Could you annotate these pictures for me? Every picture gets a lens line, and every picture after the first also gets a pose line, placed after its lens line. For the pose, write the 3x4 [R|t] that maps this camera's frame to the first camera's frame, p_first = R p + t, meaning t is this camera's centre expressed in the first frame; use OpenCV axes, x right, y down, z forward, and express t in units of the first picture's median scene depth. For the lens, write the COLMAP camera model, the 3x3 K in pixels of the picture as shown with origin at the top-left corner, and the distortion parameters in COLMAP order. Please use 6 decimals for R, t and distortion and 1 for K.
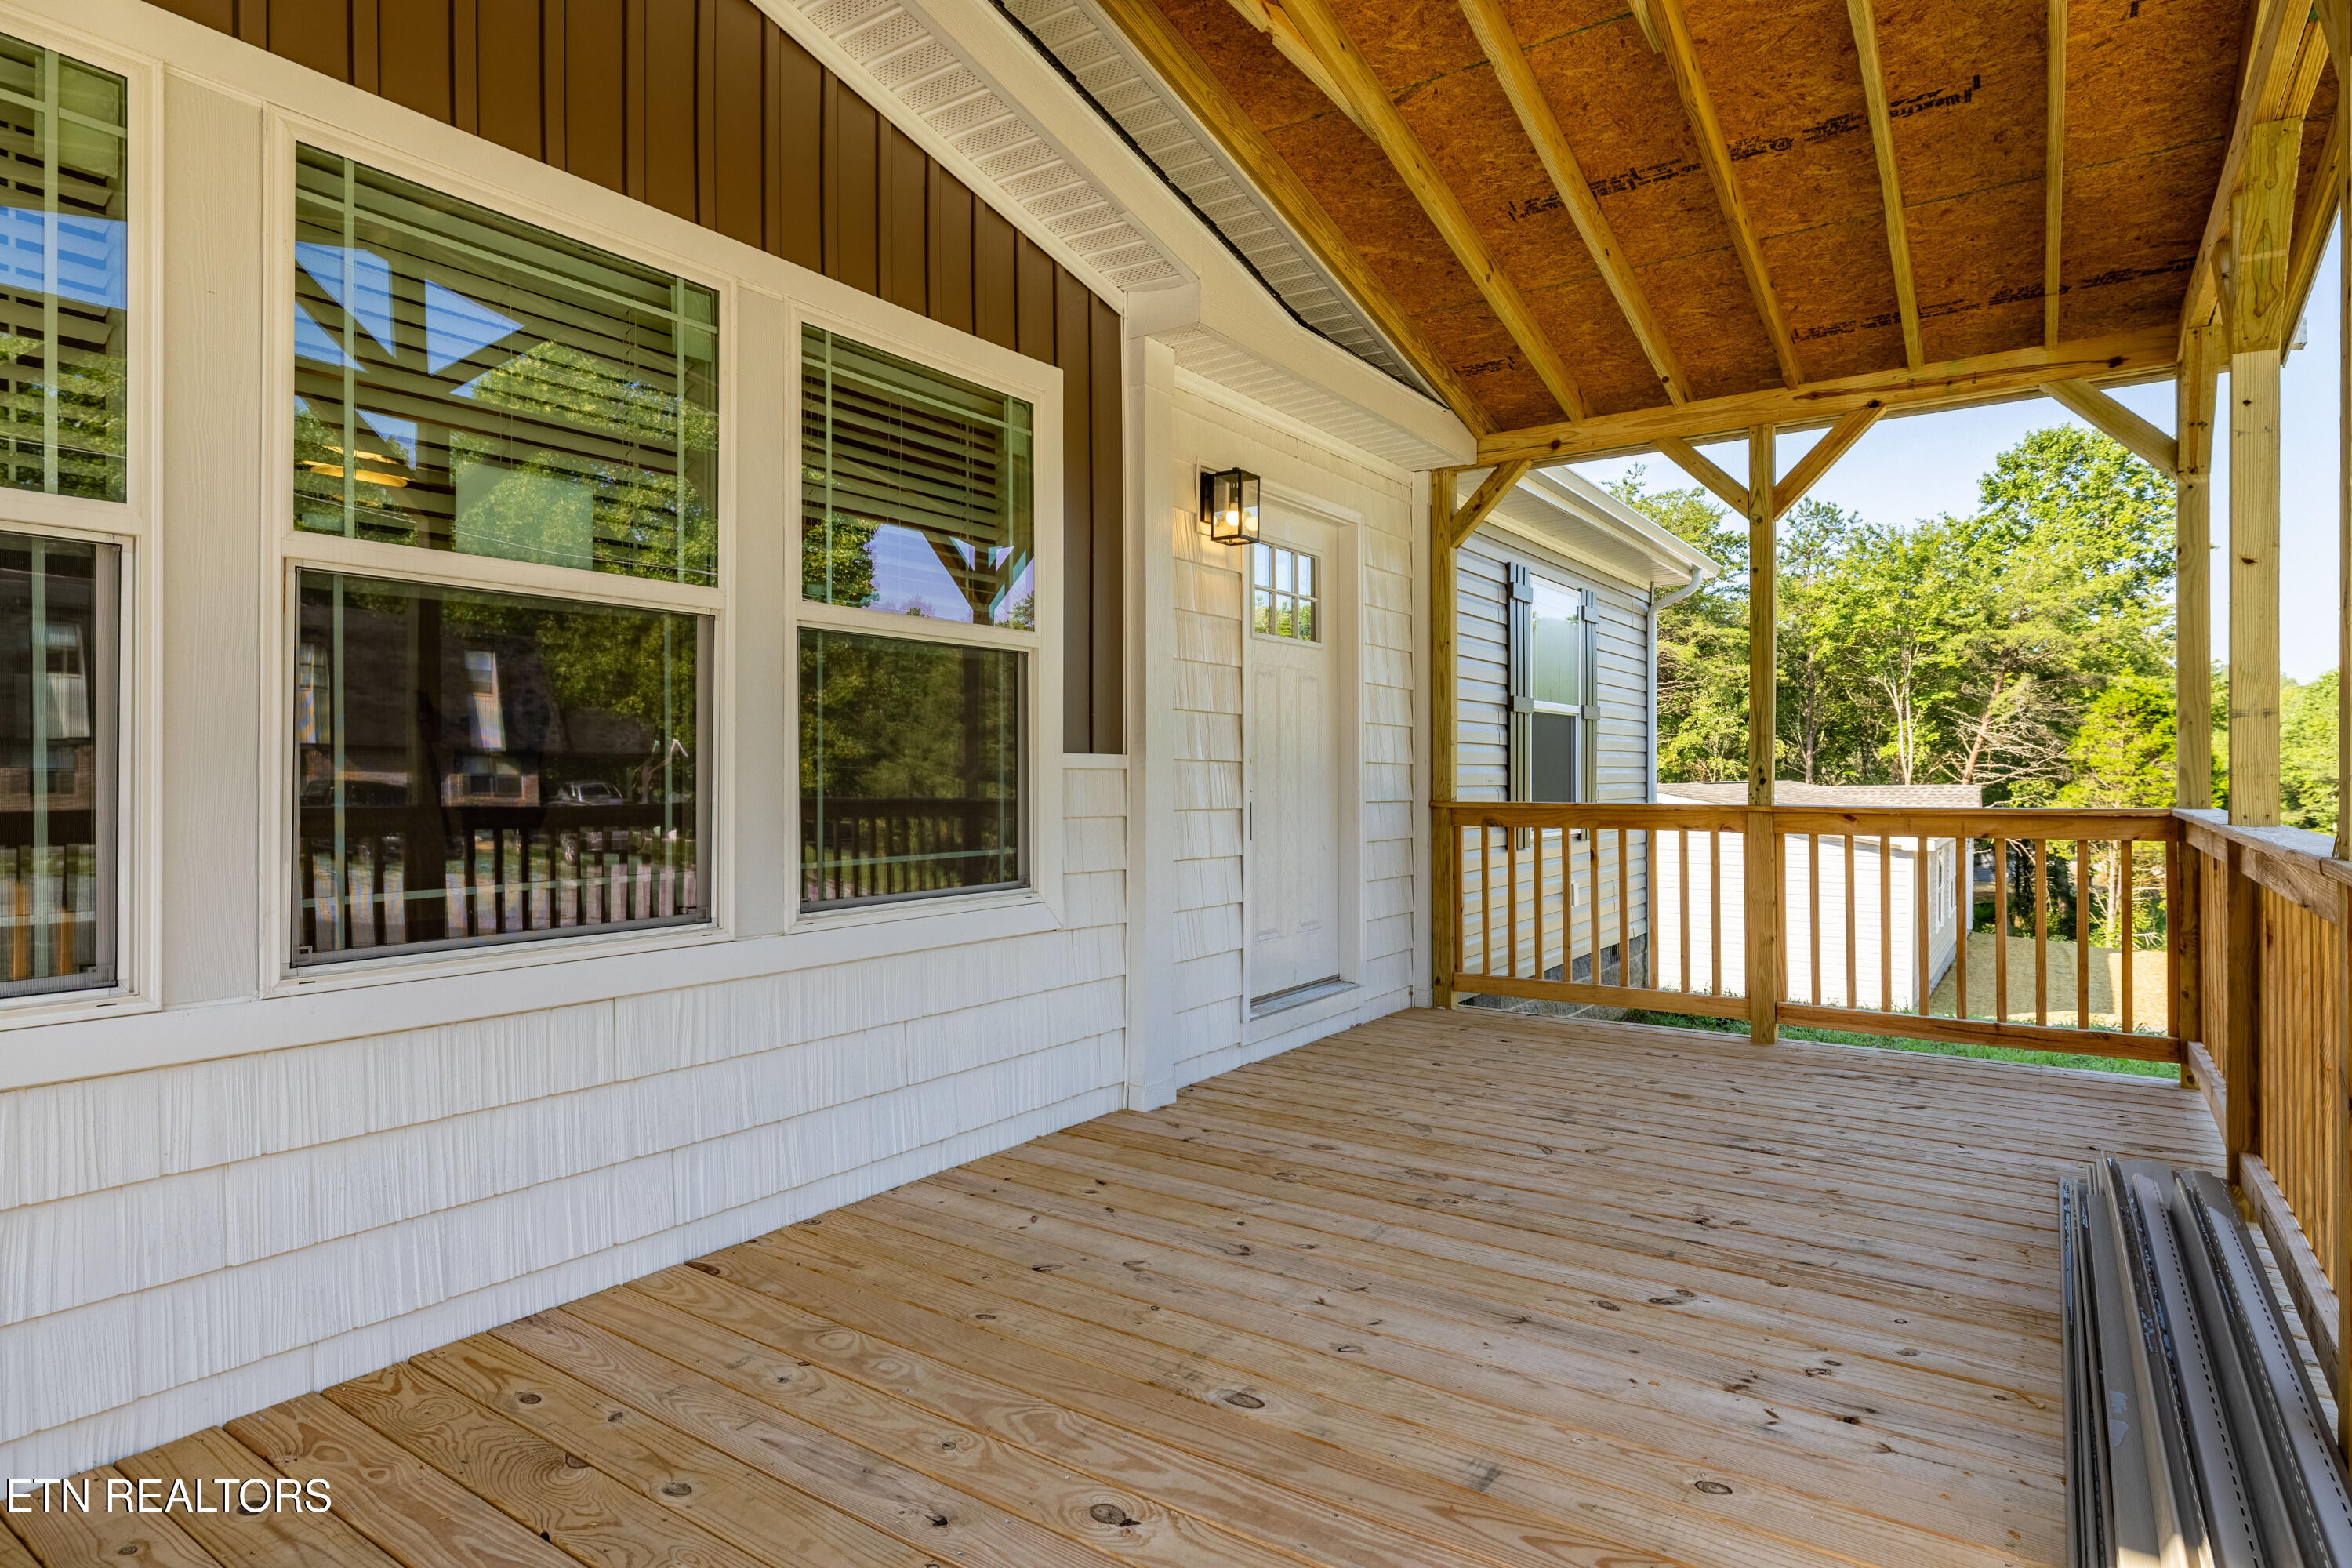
lens RADIAL K [[1267.6, 0, 1176.0], [0, 1267.6, 784.0], [0, 0, 1]] dist [0.002626, 0.001738]
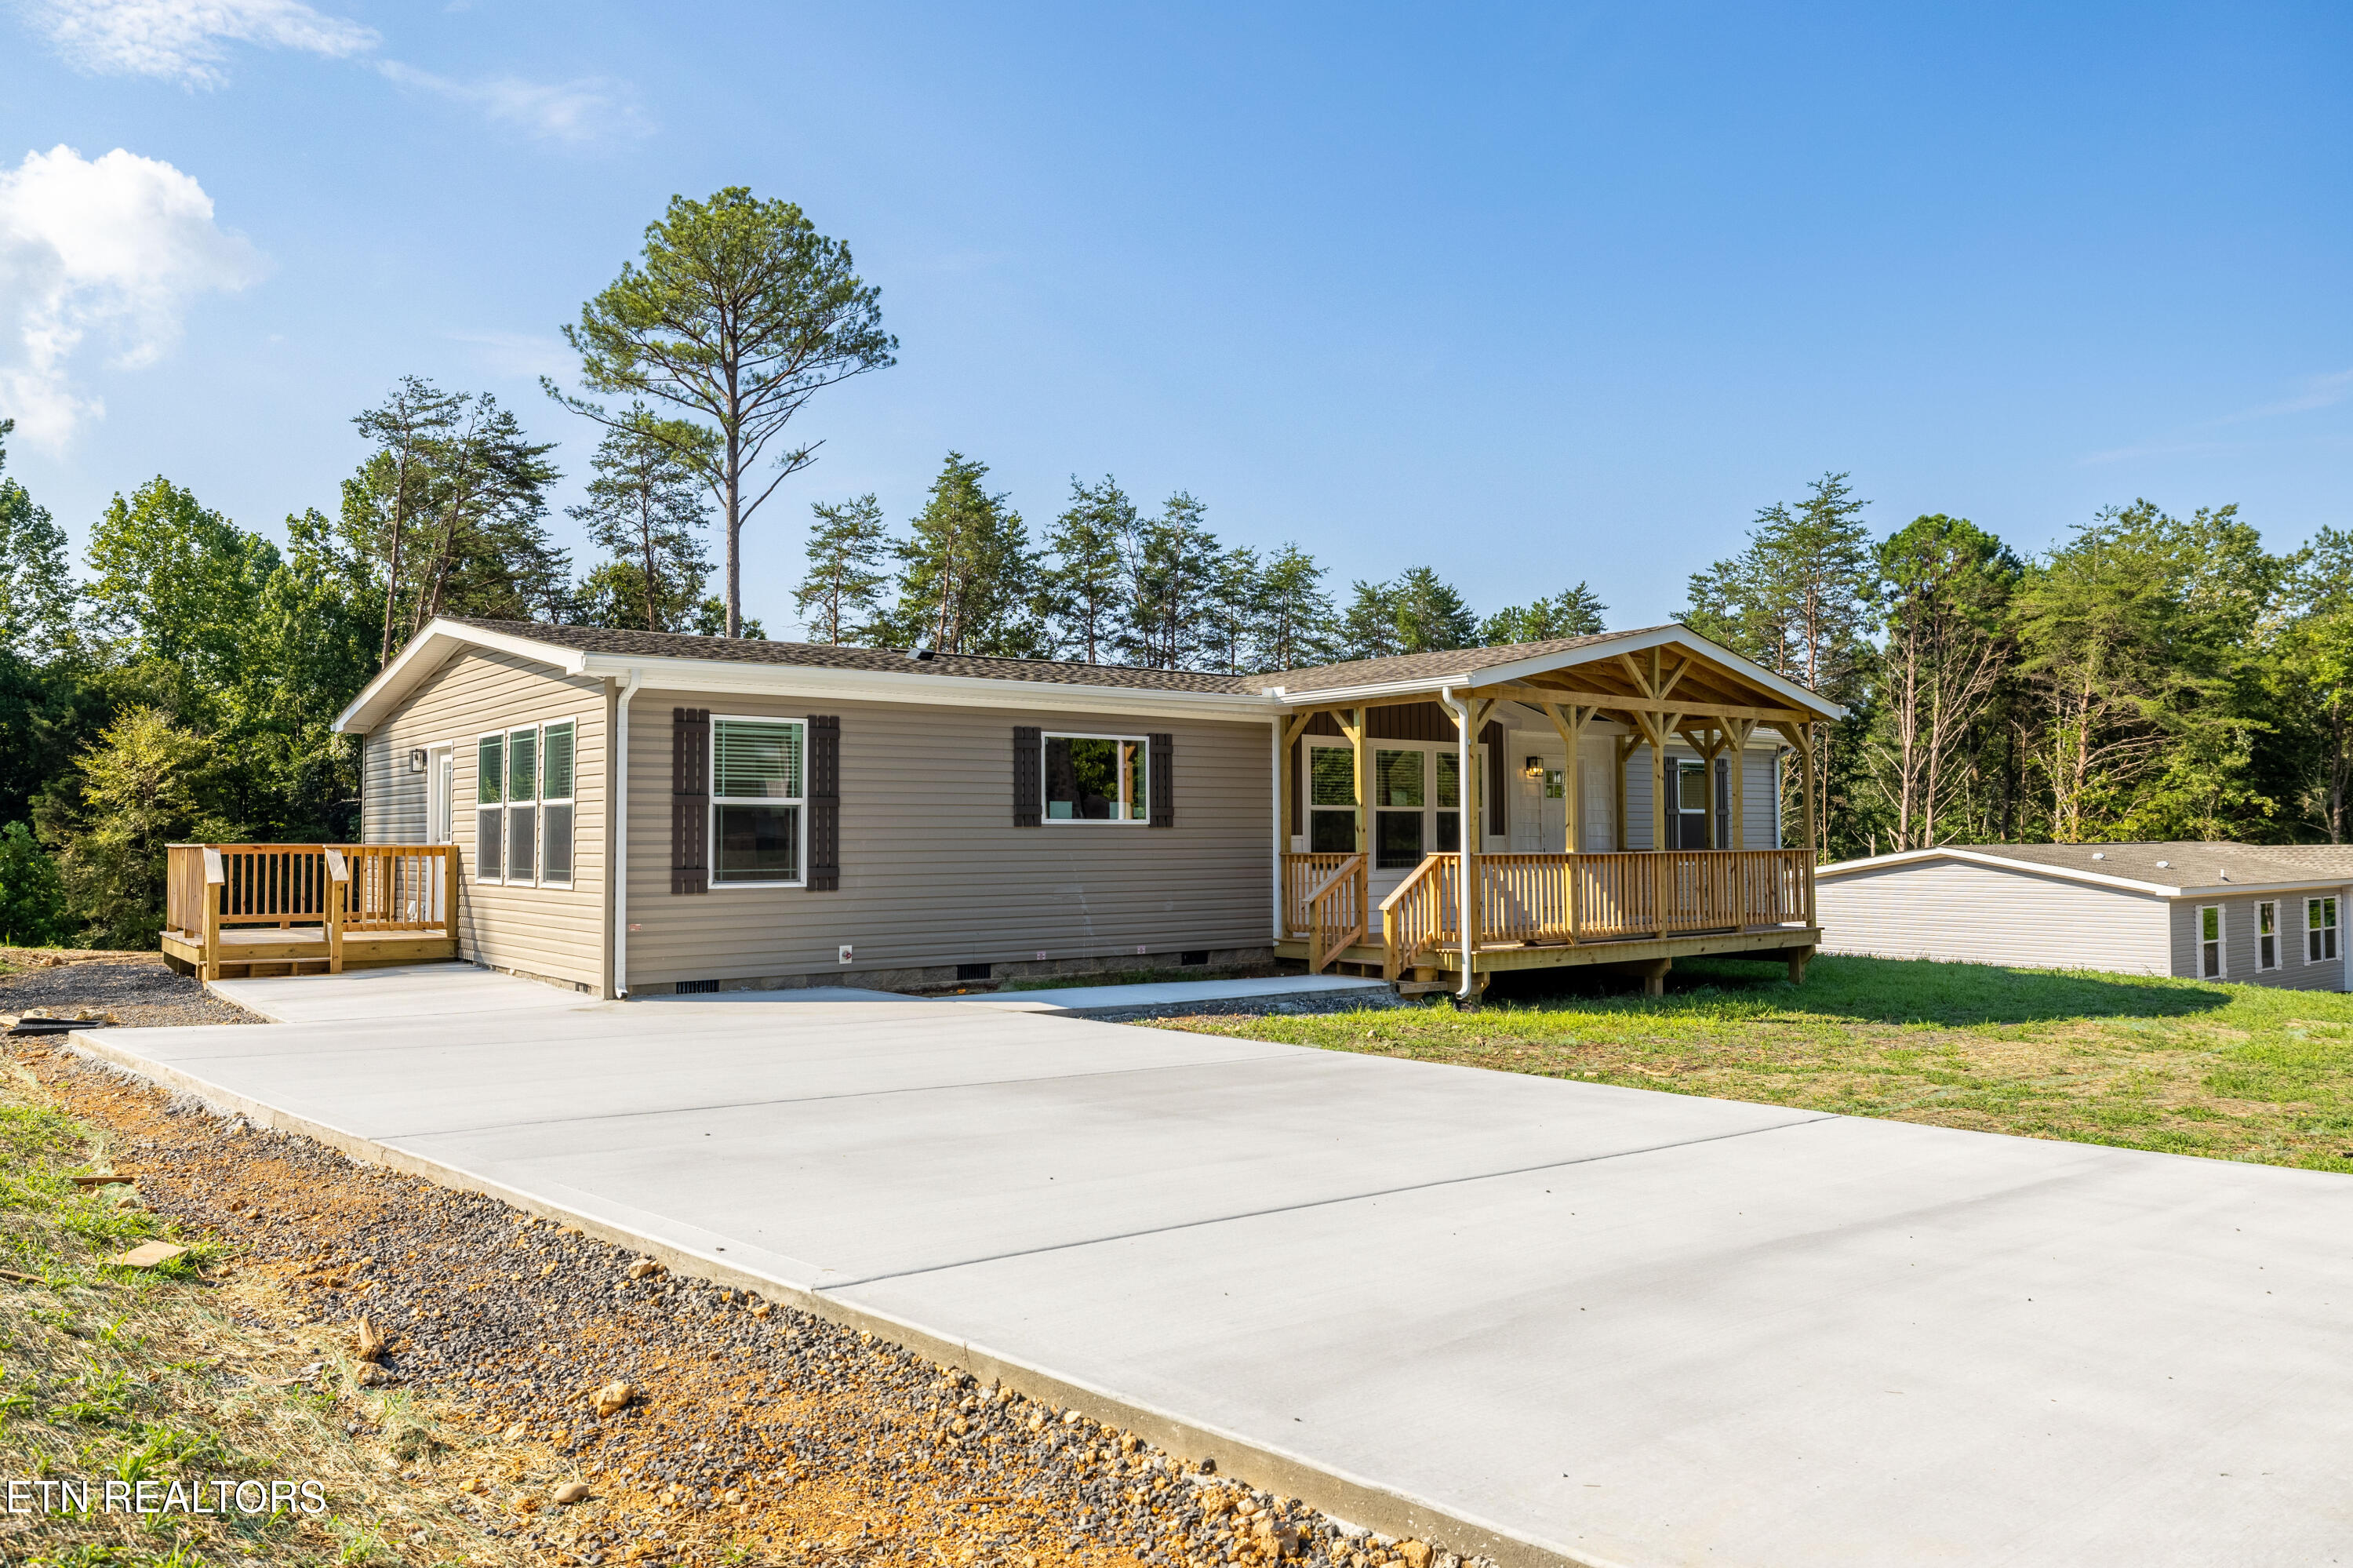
lens RADIAL K [[1609.7, 0, 1176.5], [0, 1609.7, 784.0], [0, 0, 1]] dist [-0.000965, -0.000165]
pose [[0.959006, -0.013279, -0.283076, 0.245021], [0.002190, 0.999219, -0.039454, 0.006829], [0.283379, 0.037217, 0.958286, -2.493076]]
